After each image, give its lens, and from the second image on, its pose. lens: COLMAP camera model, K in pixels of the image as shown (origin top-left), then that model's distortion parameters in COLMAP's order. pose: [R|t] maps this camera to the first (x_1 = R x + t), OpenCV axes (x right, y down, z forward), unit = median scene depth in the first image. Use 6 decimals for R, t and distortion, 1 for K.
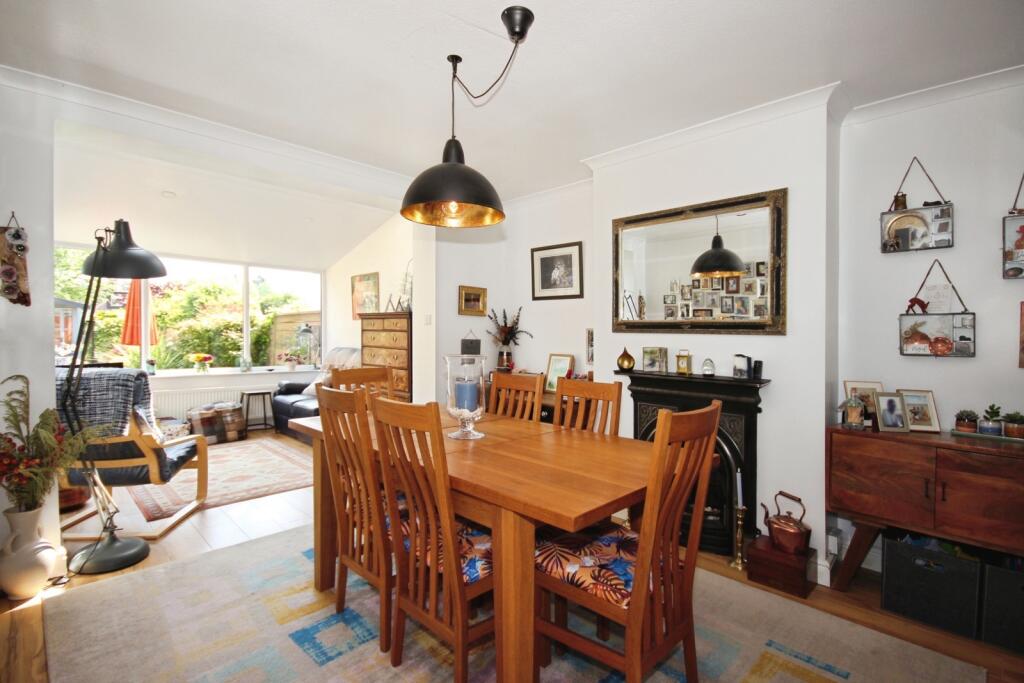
lens RADIAL K [[487.8, 0, 512.0], [0, 487.8, 341.5], [0, 0, 1]] dist [-0.000732, -0.000141]
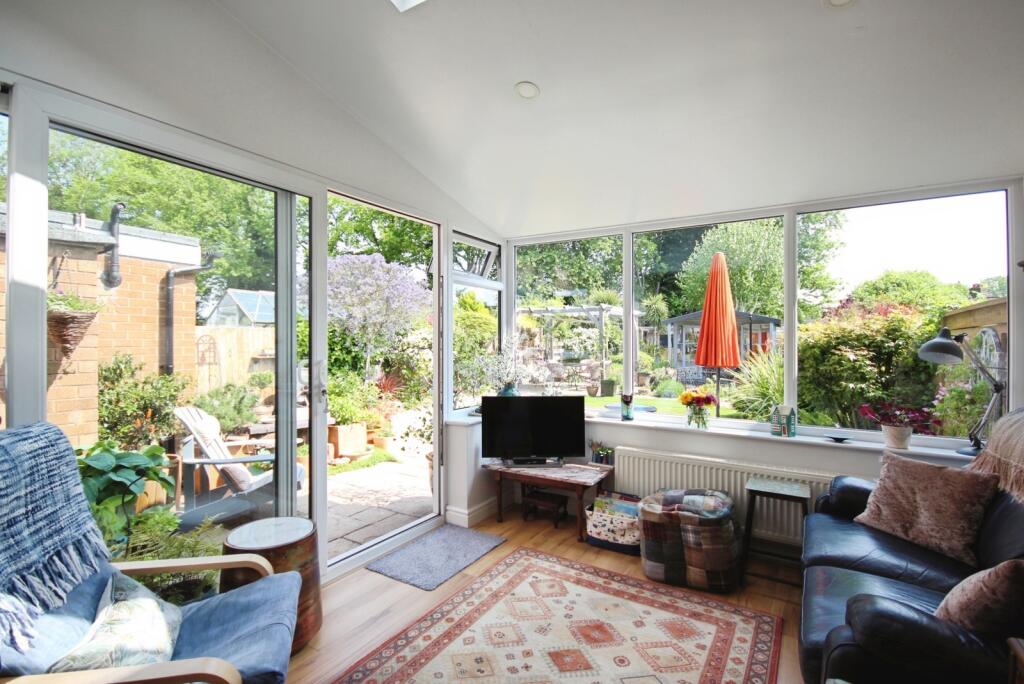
lens RADIAL K [[487.8, 0, 512.0], [0, 487.8, 342.0], [0, 0, 1]] dist [-0.000732, -0.000141]
pose [[0.232713, -0.005222, -0.972531, -0.144570], [-0.018527, 0.999780, -0.009801, -0.018692], [0.972369, 0.020299, 0.232565, 0.632724]]
